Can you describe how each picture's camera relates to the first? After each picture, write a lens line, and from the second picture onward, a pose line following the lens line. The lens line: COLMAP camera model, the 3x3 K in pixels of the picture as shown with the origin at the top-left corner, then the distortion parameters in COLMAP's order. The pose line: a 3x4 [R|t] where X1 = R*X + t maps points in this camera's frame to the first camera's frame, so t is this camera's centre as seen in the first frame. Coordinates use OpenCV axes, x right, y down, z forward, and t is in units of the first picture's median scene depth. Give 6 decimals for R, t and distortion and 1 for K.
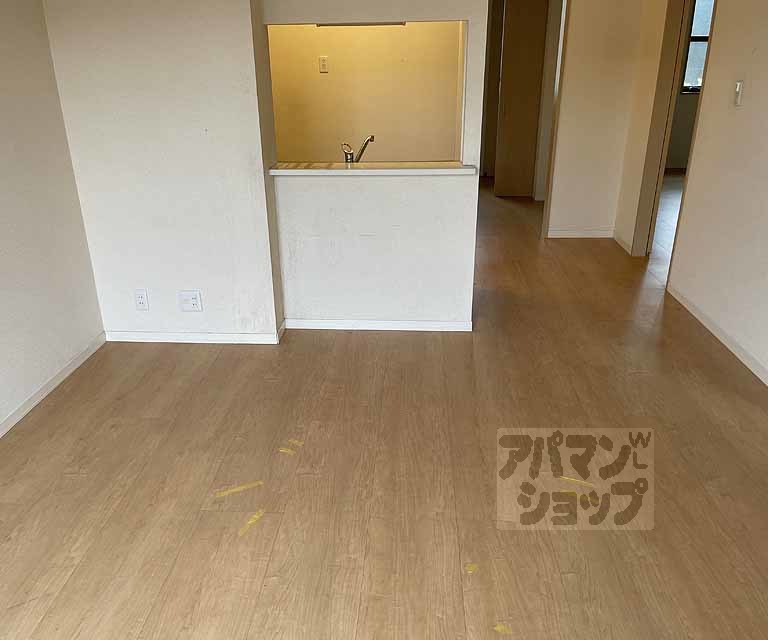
lens RADIAL K [[622.7, 0, 349.4], [0, 622.7, 322.2], [0, 0, 1]] dist [-0.004529, 0.002971]
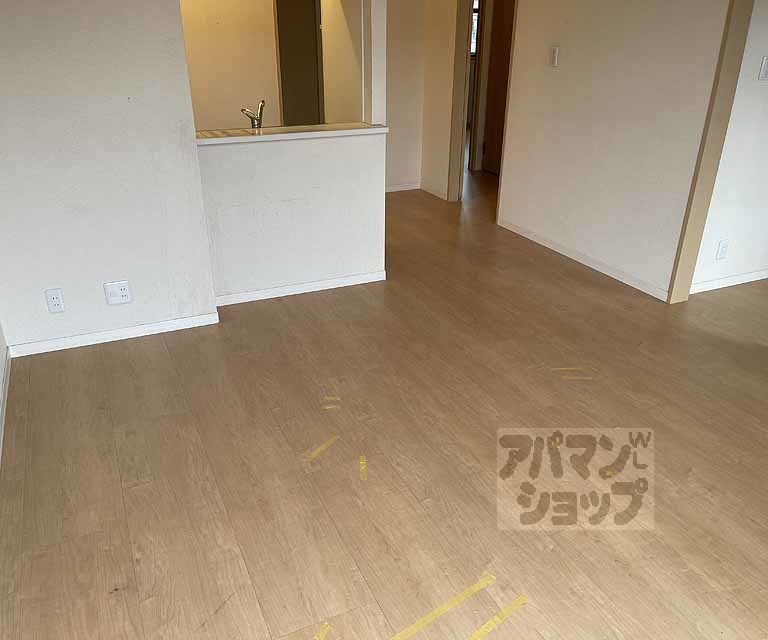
lens RADIAL K [[648.5, 0, 367.1], [0, 648.5, 319.2], [0, 0, 1]] dist [0.022583, -0.001769]
pose [[0.876424, -0.180739, 0.446334, -0.385543], [0.168355, 0.983403, 0.067639, 0.000395], [-0.451151, 0.015862, 0.892307, 0.008712]]
